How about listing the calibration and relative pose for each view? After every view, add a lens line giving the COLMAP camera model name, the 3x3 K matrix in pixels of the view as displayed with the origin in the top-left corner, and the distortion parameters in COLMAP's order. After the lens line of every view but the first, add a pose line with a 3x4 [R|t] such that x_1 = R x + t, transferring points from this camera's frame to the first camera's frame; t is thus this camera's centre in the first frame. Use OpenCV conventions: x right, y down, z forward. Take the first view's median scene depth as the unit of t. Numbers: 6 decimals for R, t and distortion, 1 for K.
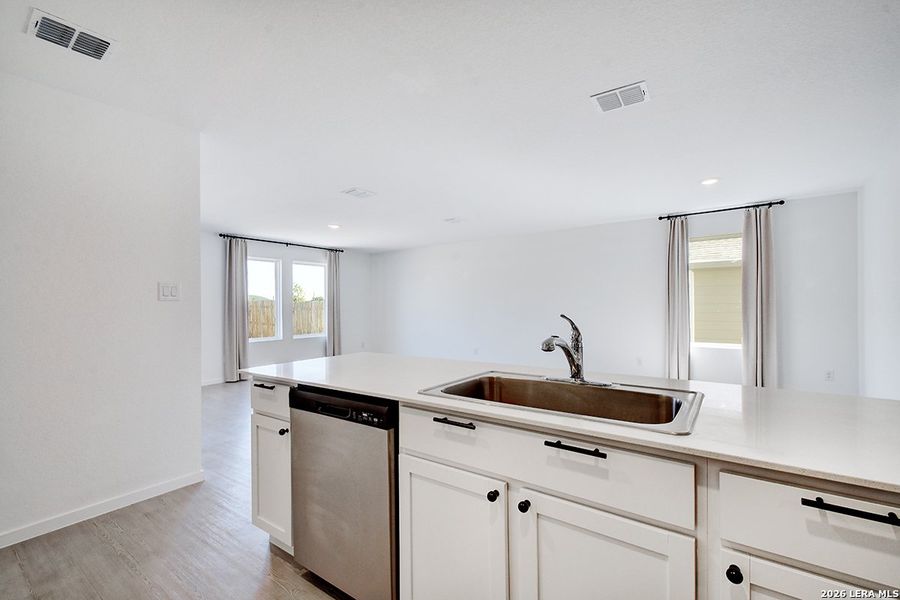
lens RADIAL K [[394.1, 0, 448.9], [0, 394.1, 309.7], [0, 0, 1]] dist [0.008437, 0.001067]
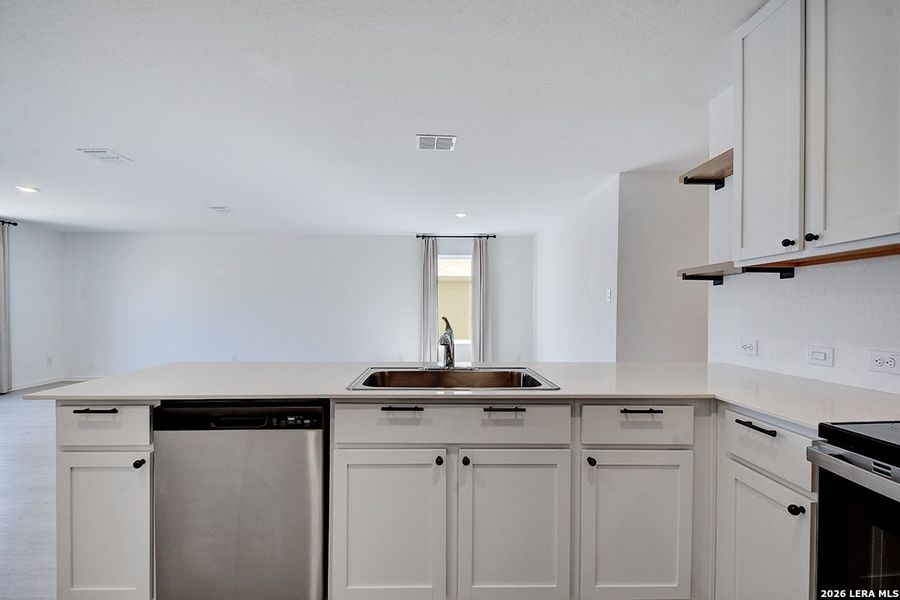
lens RADIAL K [[394.1, 0, 444.0], [0, 394.1, 311.8], [0, 0, 1]] dist [0.008437, 0.001067]
pose [[0.792003, 0.006573, 0.610482, -0.507742], [-0.005868, 0.999978, -0.003154, 0.005476], [-0.610490, -0.001084, 0.792024, 0.006287]]
